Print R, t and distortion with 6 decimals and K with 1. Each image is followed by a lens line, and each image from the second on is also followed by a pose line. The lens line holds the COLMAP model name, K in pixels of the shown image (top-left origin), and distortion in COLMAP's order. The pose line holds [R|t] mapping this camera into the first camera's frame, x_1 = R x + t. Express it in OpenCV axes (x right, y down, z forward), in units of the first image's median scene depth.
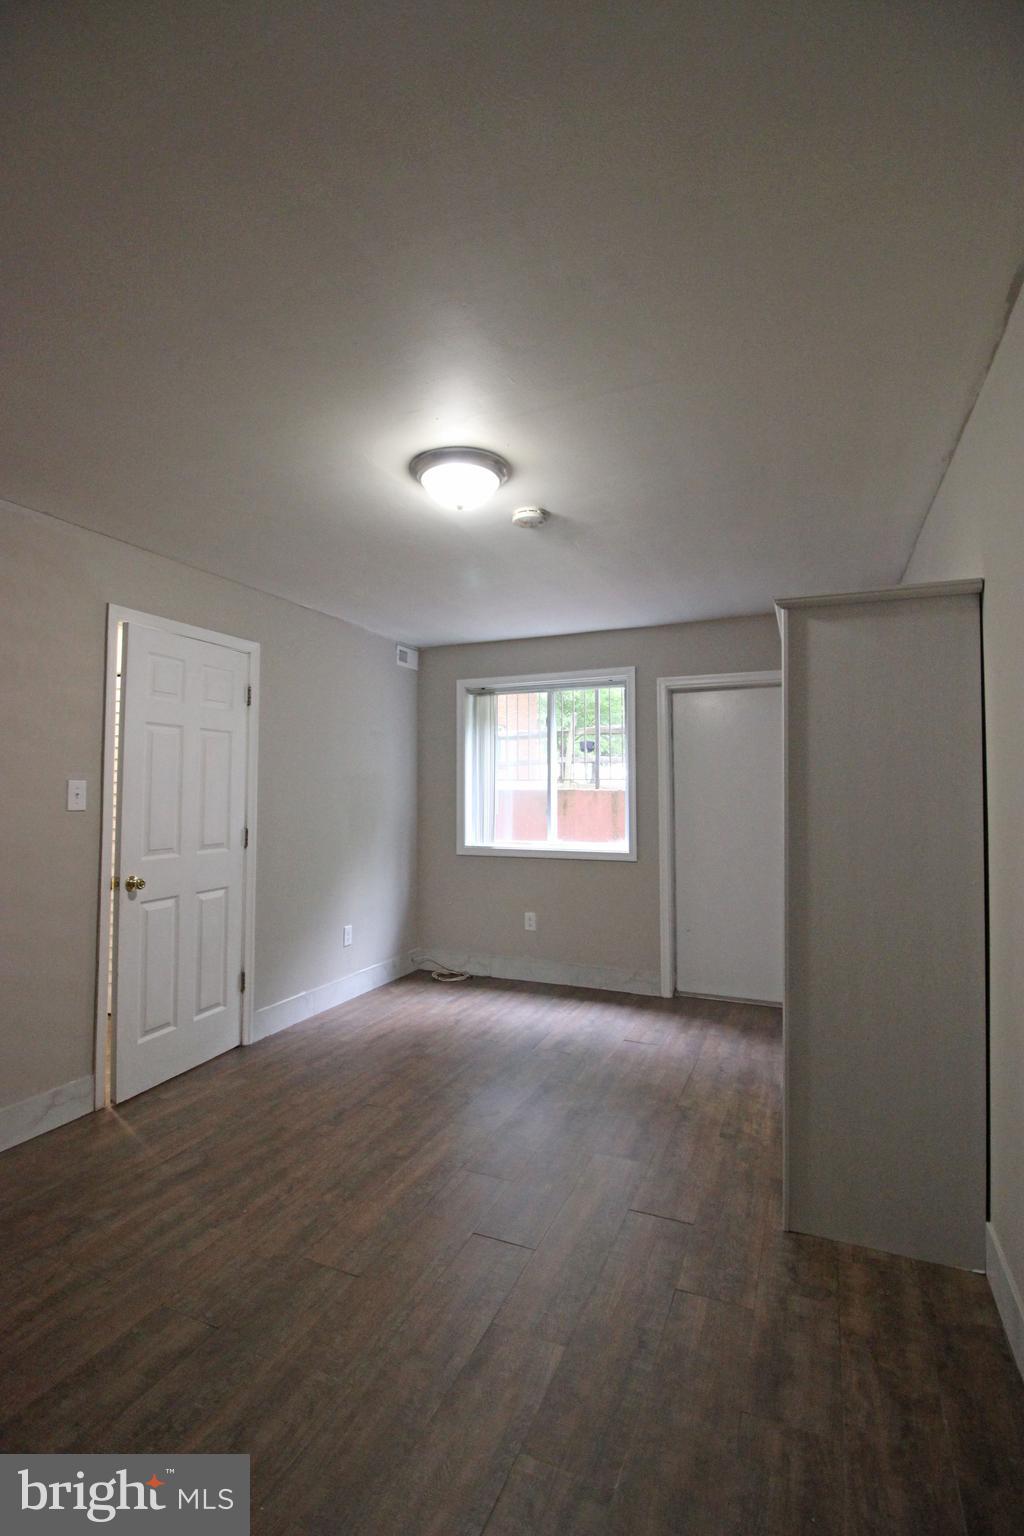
lens RADIAL K [[710.5, 0, 501.2], [0, 710.5, 758.6], [0, 0, 1]] dist [0.004032, -0.012752]
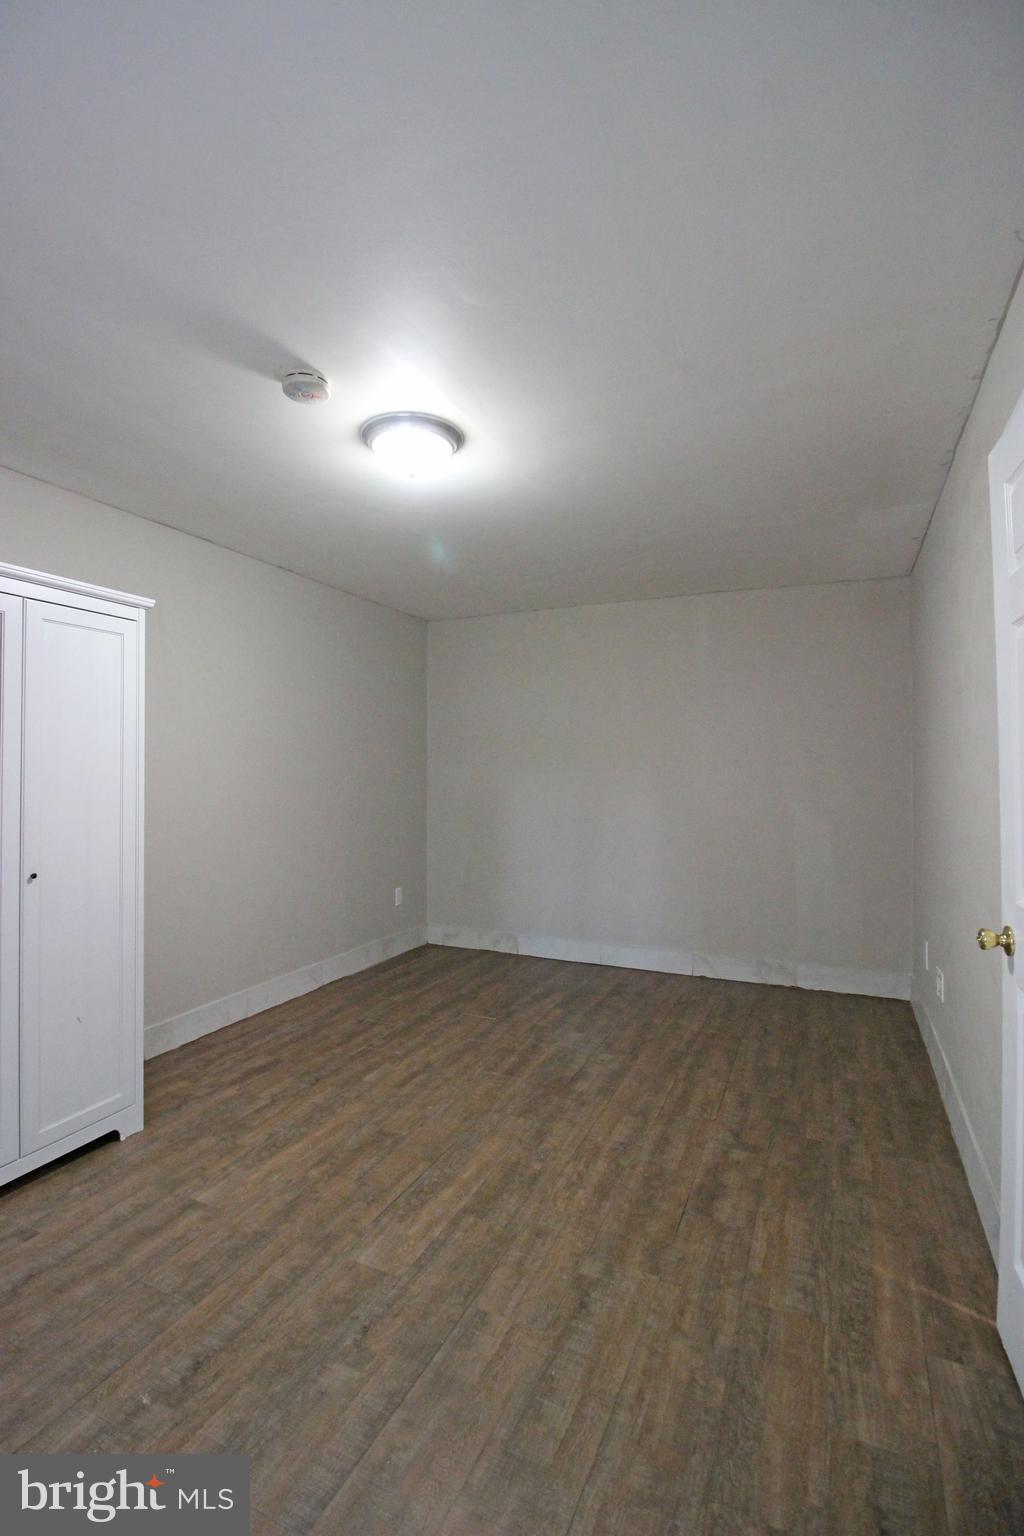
lens RADIAL K [[704.8, 0, 507.5], [0, 704.8, 758.4], [0, 0, 1]] dist [0.001912, -0.013558]
pose [[-0.999898, -0.003425, 0.013890, -0.134330], [-0.004309, 0.997933, -0.064113, 0.064777], [-0.013642, -0.064167, -0.997846, 1.276499]]
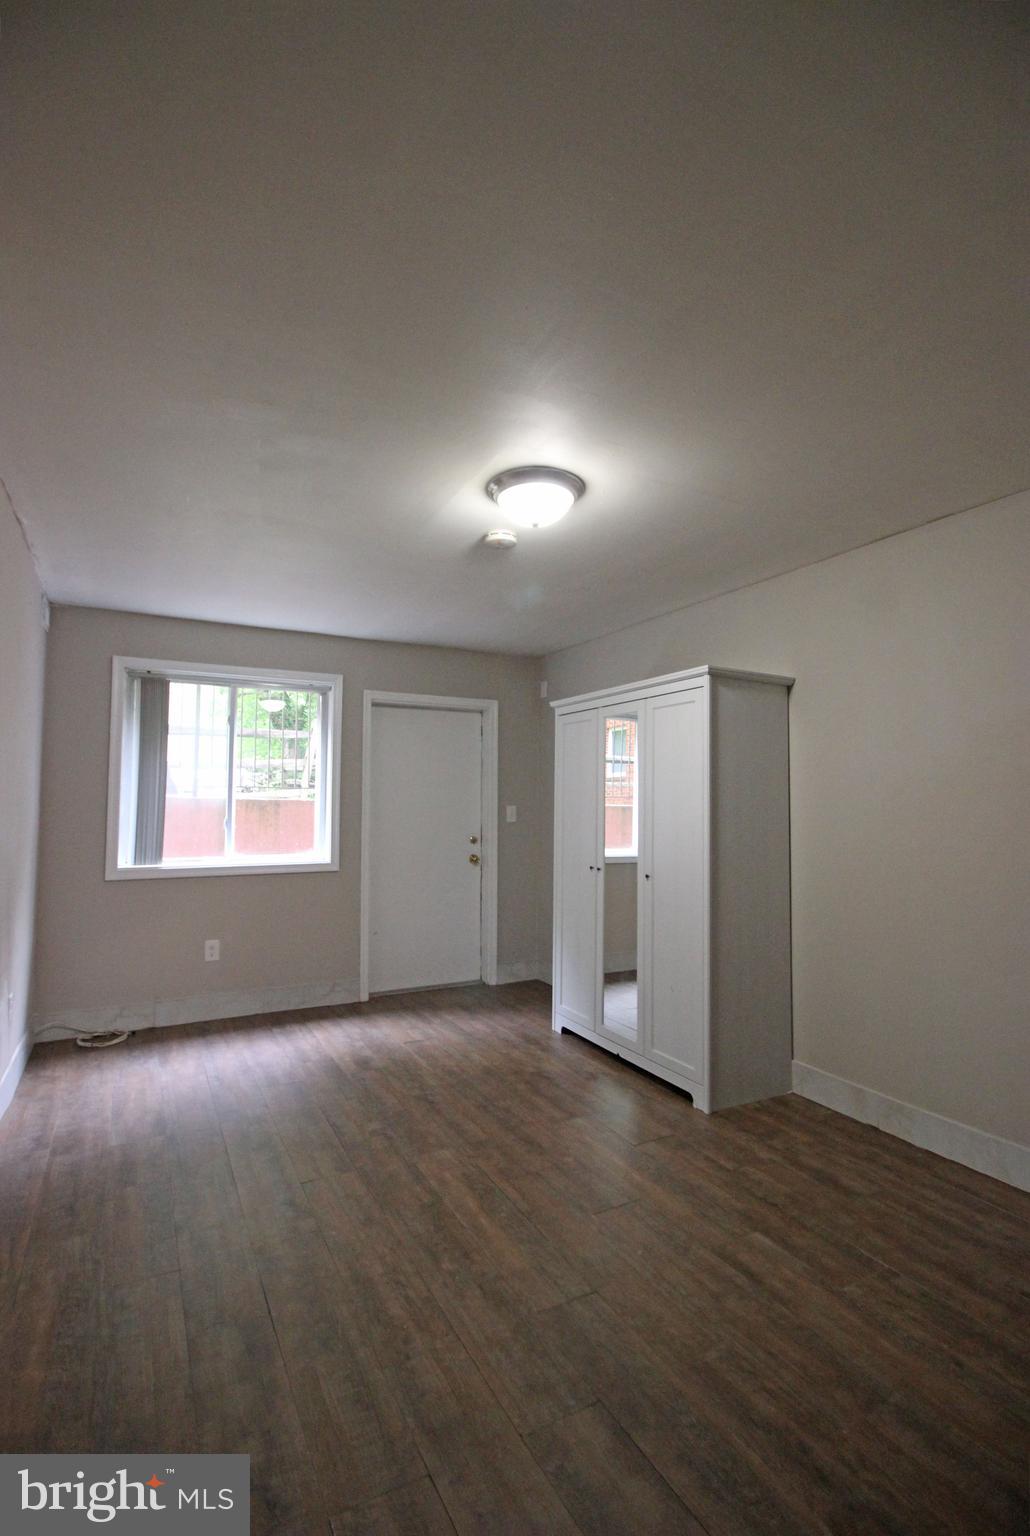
lens RADIAL K [[710.5, 0, 504.2], [0, 710.5, 758.6], [0, 0, 1]] dist [0.004032, -0.012752]
pose [[0.621873, 0.051752, 0.781407, -0.574222], [-0.043614, 0.998554, -0.031424, 0.011621], [-0.781903, -0.014539, 0.623231, 0.256798]]
